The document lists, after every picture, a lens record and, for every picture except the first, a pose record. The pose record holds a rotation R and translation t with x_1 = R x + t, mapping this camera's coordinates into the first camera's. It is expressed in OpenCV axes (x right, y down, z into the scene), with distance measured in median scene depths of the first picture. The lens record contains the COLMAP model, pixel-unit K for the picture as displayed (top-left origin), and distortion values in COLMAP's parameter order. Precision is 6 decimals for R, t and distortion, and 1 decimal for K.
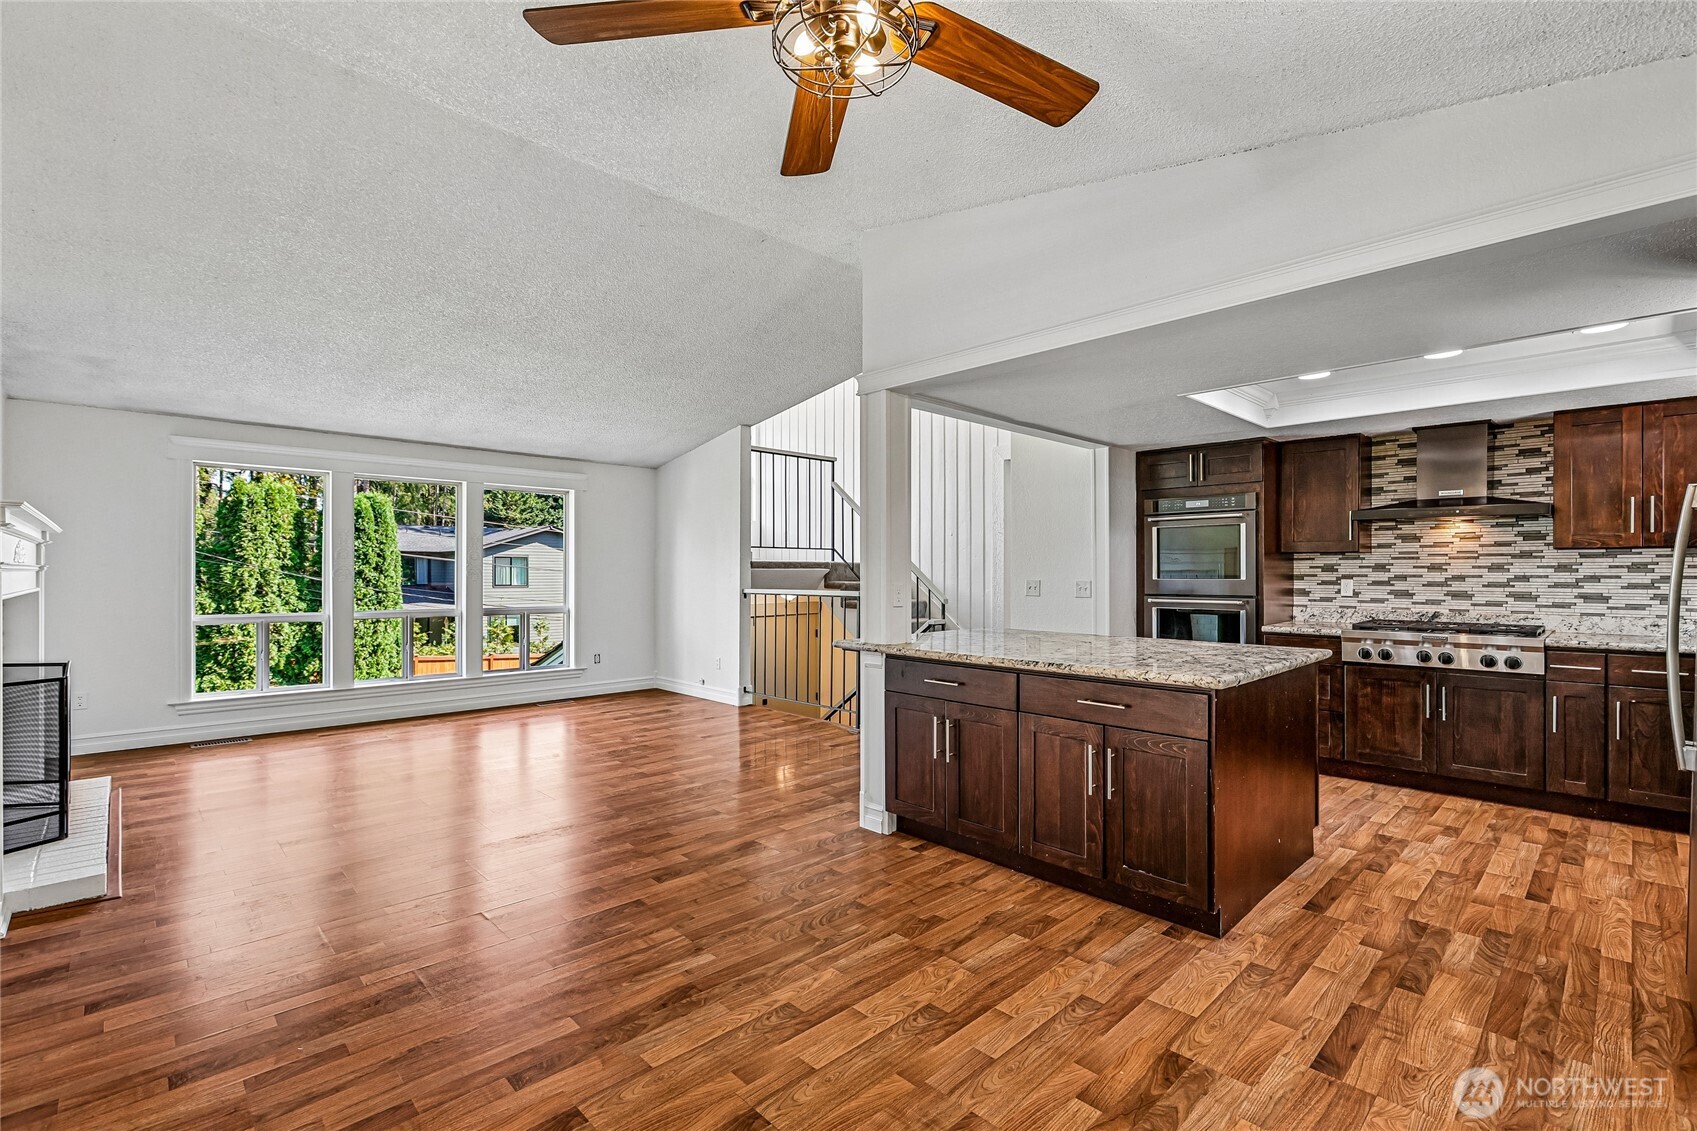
lens RADIAL K [[759.4, 0, 855.2], [0, 759.4, 569.8], [0, 0, 1]] dist [-0.002569, 0.000870]
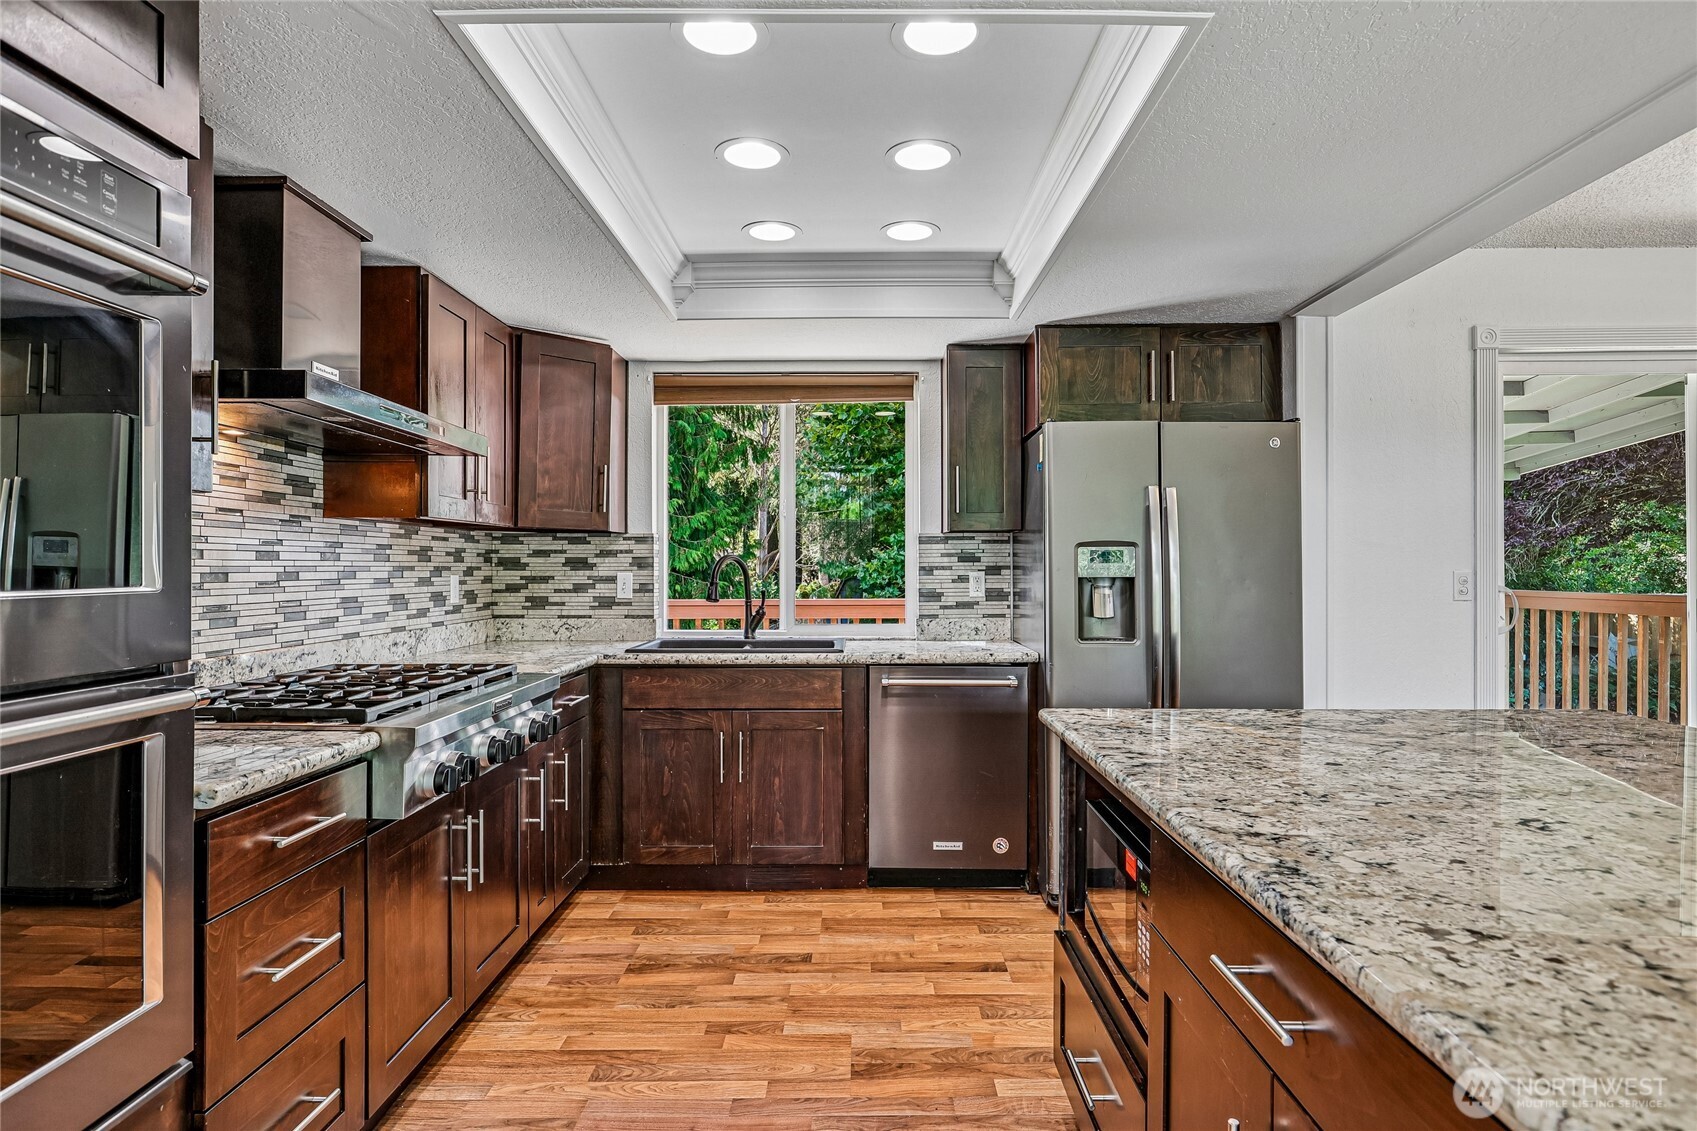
lens RADIAL K [[932.6, 0, 855.0], [0, 932.6, 561.0], [0, 0, 1]] dist [0.041272, 0.000516]
pose [[-0.713186, 0.007133, 0.700938, 0.253732], [0.002219, 0.999966, -0.007918, 0.012356], [-0.700971, -0.004092, -0.713178, 1.476871]]
